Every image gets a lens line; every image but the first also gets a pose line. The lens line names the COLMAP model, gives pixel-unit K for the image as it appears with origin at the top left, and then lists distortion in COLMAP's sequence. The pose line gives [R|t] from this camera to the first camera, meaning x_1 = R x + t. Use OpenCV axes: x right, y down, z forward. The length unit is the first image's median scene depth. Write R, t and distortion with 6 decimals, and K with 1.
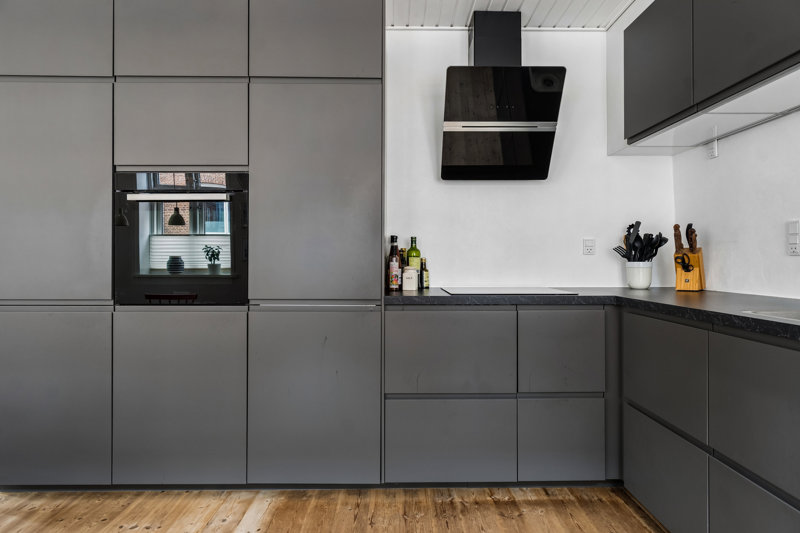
lens RADIAL K [[475.8, 0, 400.8], [0, 475.8, 271.3], [0, 0, 1]] dist [-0.001867, -0.000725]
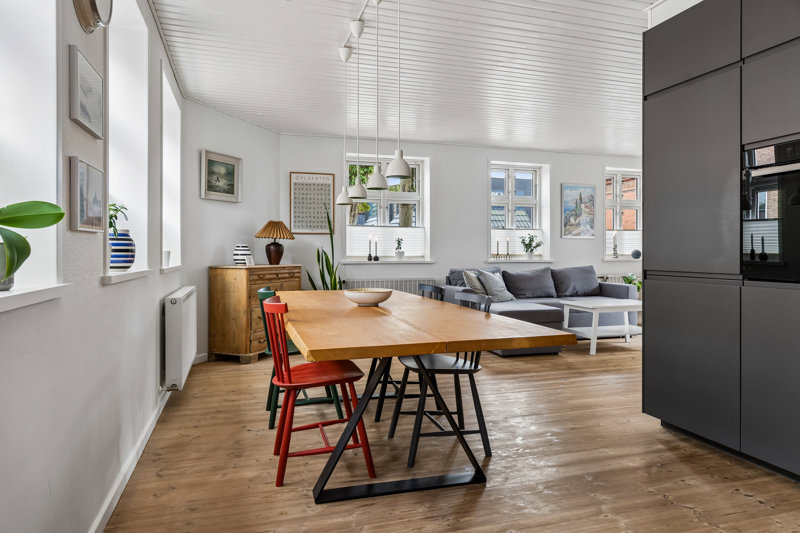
lens RADIAL K [[523.7, 0, 412.7], [0, 523.7, 248.0], [0, 0, 1]] dist [0.036533, 0.000093]
pose [[0.299563, -0.008577, -0.954038, 0.300509], [0.003541, 0.999963, -0.007878, 0.008509], [0.954070, -0.001019, 0.299582, -0.036451]]
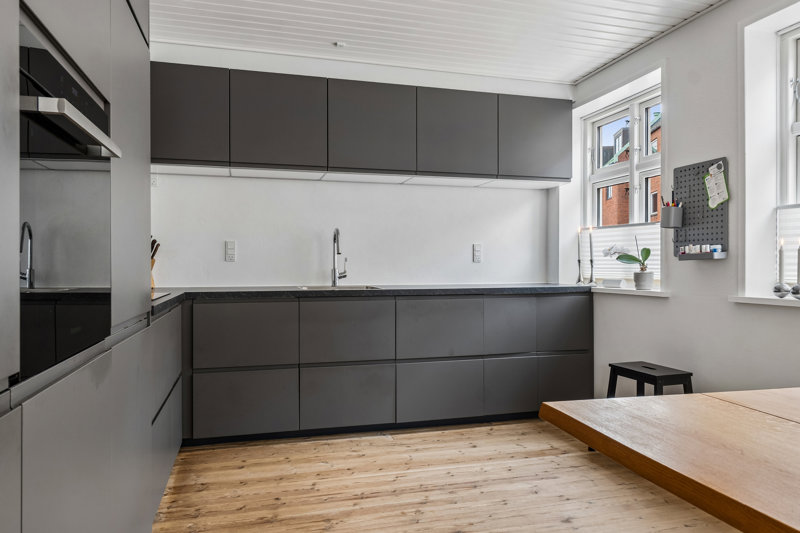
lens RADIAL K [[540.6, 0, 397.1], [0, 540.6, 266.9], [0, 0, 1]] dist [-0.002702, -0.000876]
pose [[-0.253571, -0.004594, 0.967306, -1.082294], [-0.001746, 0.999989, 0.004292, -0.022322], [-0.967315, -0.000601, -0.253576, 0.831172]]
